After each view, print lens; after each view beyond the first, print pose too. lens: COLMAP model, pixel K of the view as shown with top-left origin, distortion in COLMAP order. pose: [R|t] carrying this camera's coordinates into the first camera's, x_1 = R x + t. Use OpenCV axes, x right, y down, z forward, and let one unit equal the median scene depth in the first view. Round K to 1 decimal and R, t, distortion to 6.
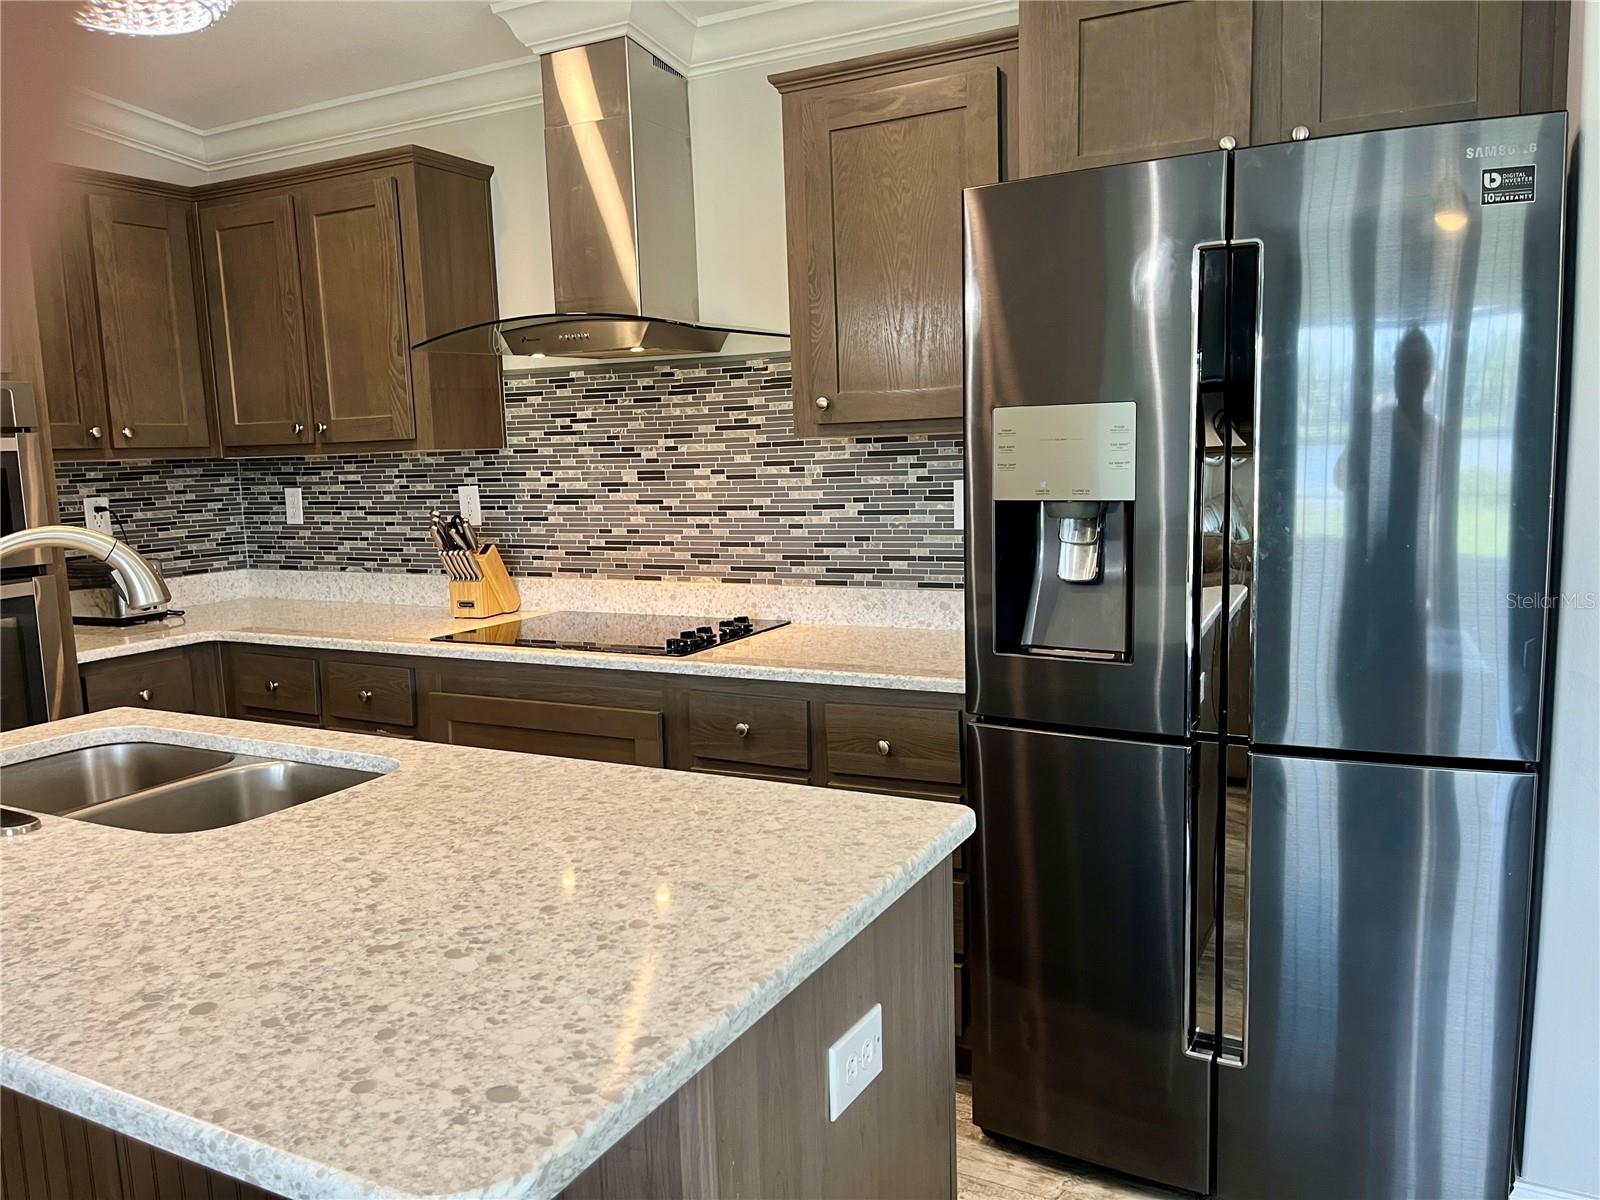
lens RADIAL K [[1211.1, 0, 790.5], [0, 1211.1, 609.4], [0, 0, 1]] dist [0.066621, -0.095057]
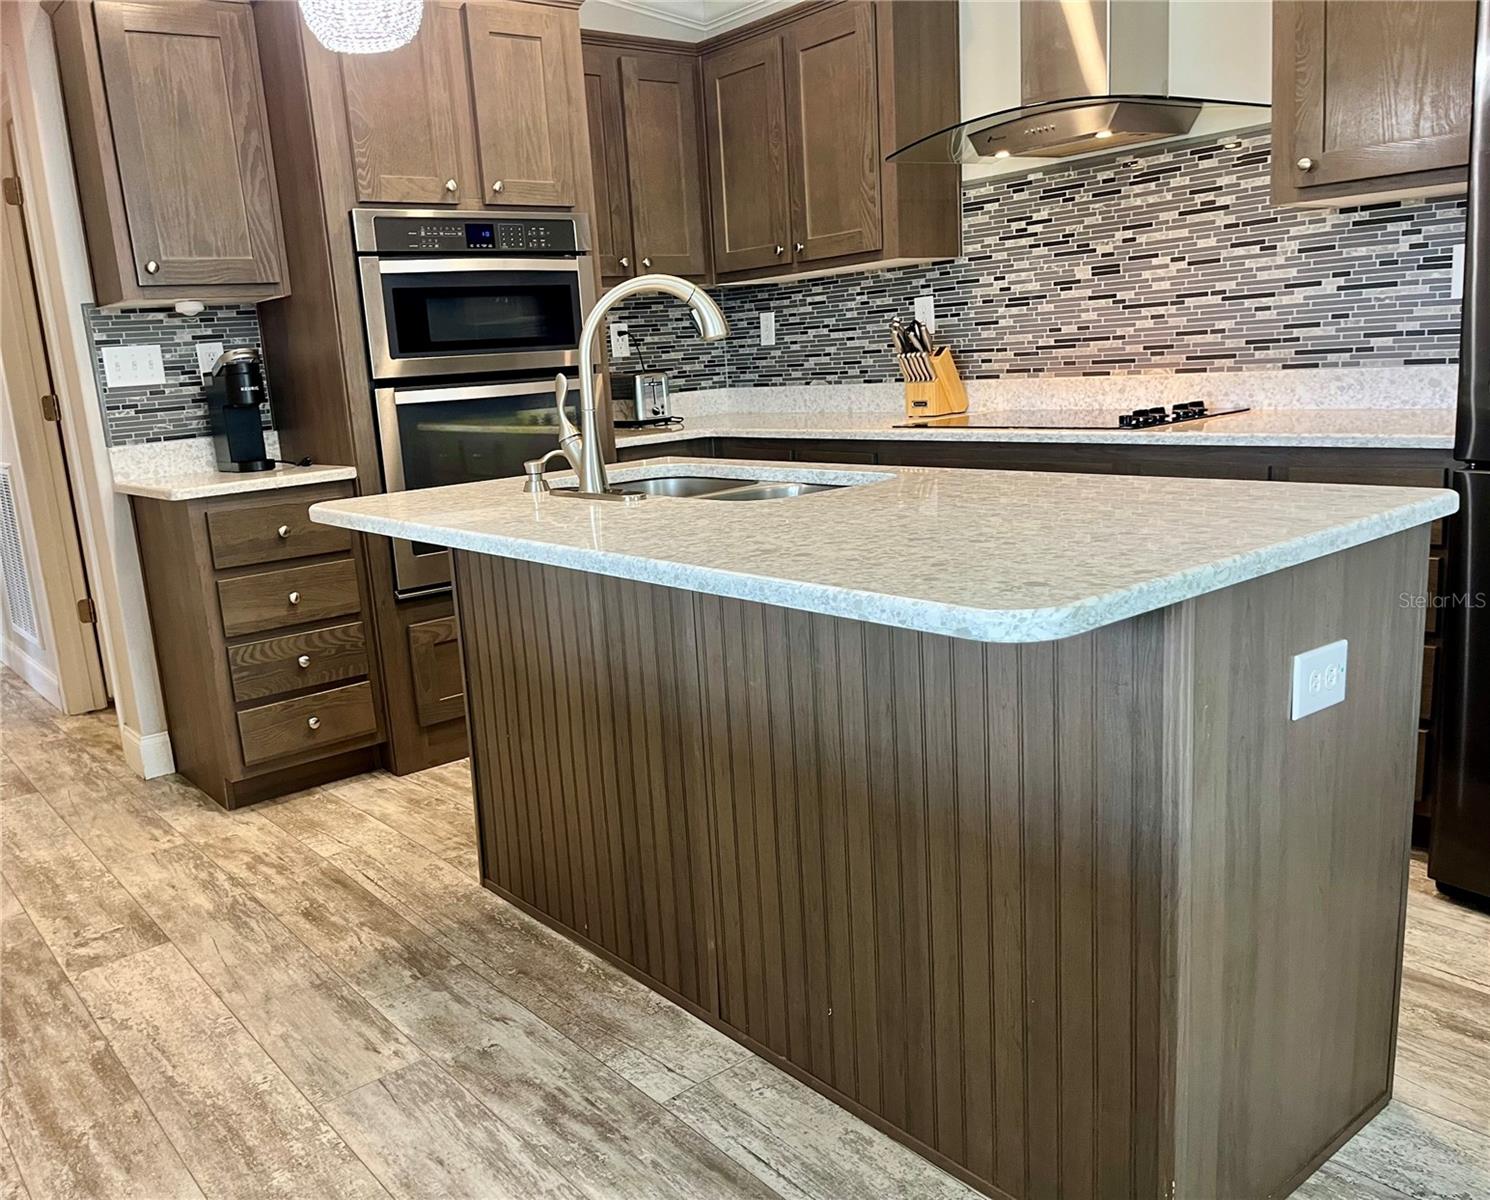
lens RADIAL K [[1212.6, 0, 675.8], [0, 1212.6, 606.1], [0, 0, 1]] dist [0.047258, -0.054724]
pose [[0.912246, 0.053940, -0.406075, -0.012967], [-0.015724, 0.995173, 0.096869, 0.077708], [0.409340, -0.081984, 0.908691, -0.103998]]
